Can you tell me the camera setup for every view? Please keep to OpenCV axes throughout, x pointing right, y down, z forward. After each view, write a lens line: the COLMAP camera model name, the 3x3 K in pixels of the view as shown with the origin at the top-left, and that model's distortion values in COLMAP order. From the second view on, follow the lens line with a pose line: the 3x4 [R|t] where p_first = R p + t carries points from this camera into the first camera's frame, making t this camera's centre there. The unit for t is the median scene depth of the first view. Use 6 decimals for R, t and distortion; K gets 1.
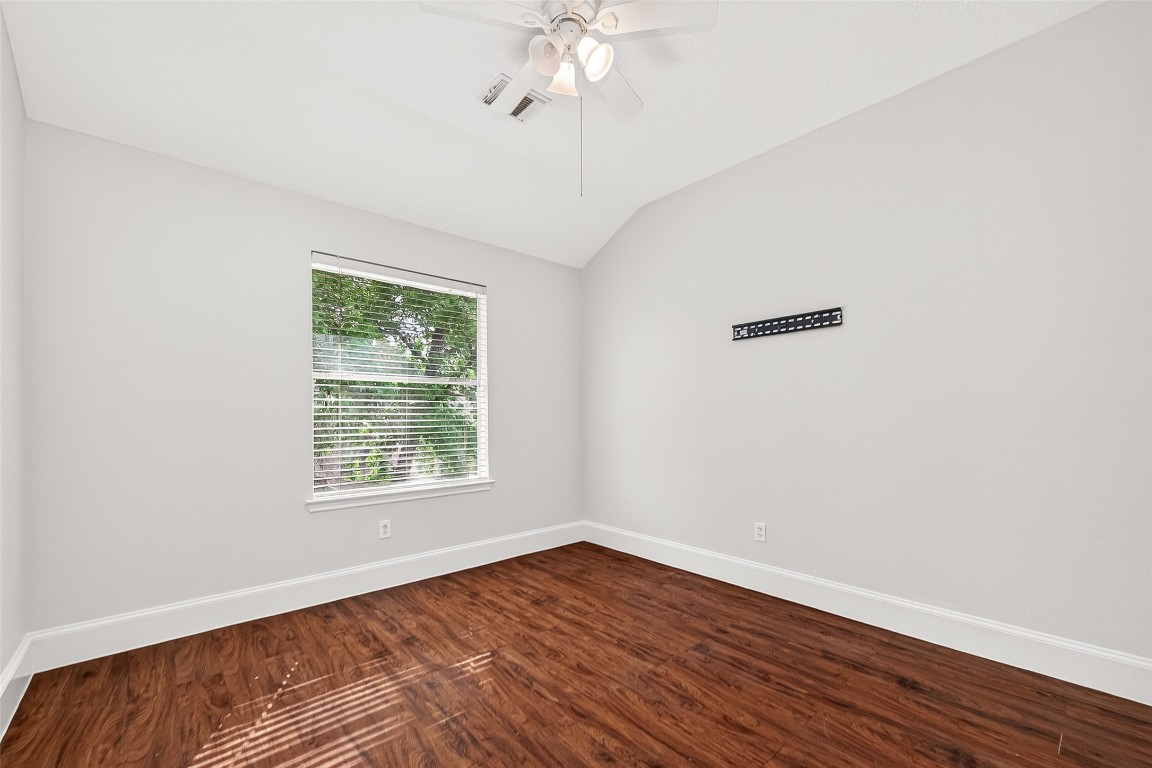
lens RADIAL K [[478.2, 0, 587.0], [0, 478.2, 415.1], [0, 0, 1]] dist [0.010074, -0.000421]
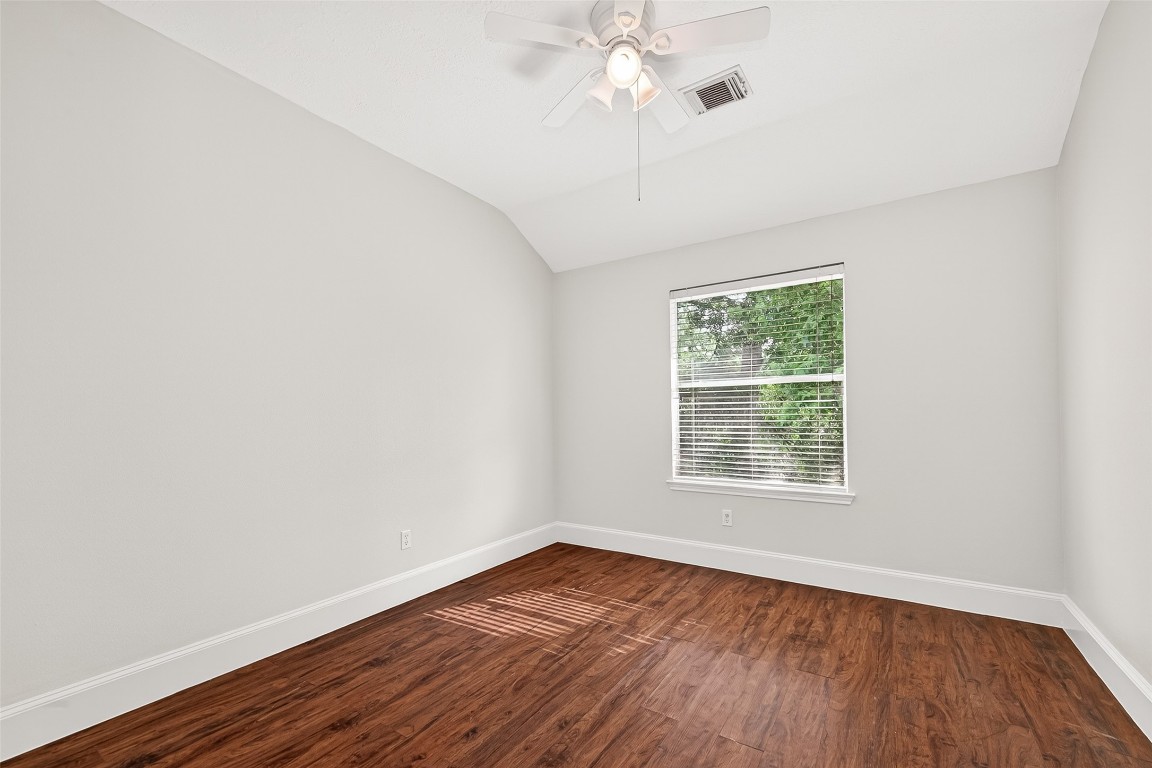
lens RADIAL K [[479.2, 0, 572.9], [0, 479.2, 412.6], [0, 0, 1]] dist [0.019482, -0.000348]
pose [[0.254125, -0.003432, -0.967165, 0.891122], [0.010816, 0.999941, -0.000706, -0.016923], [0.967111, -0.010282, 0.254147, 0.573285]]
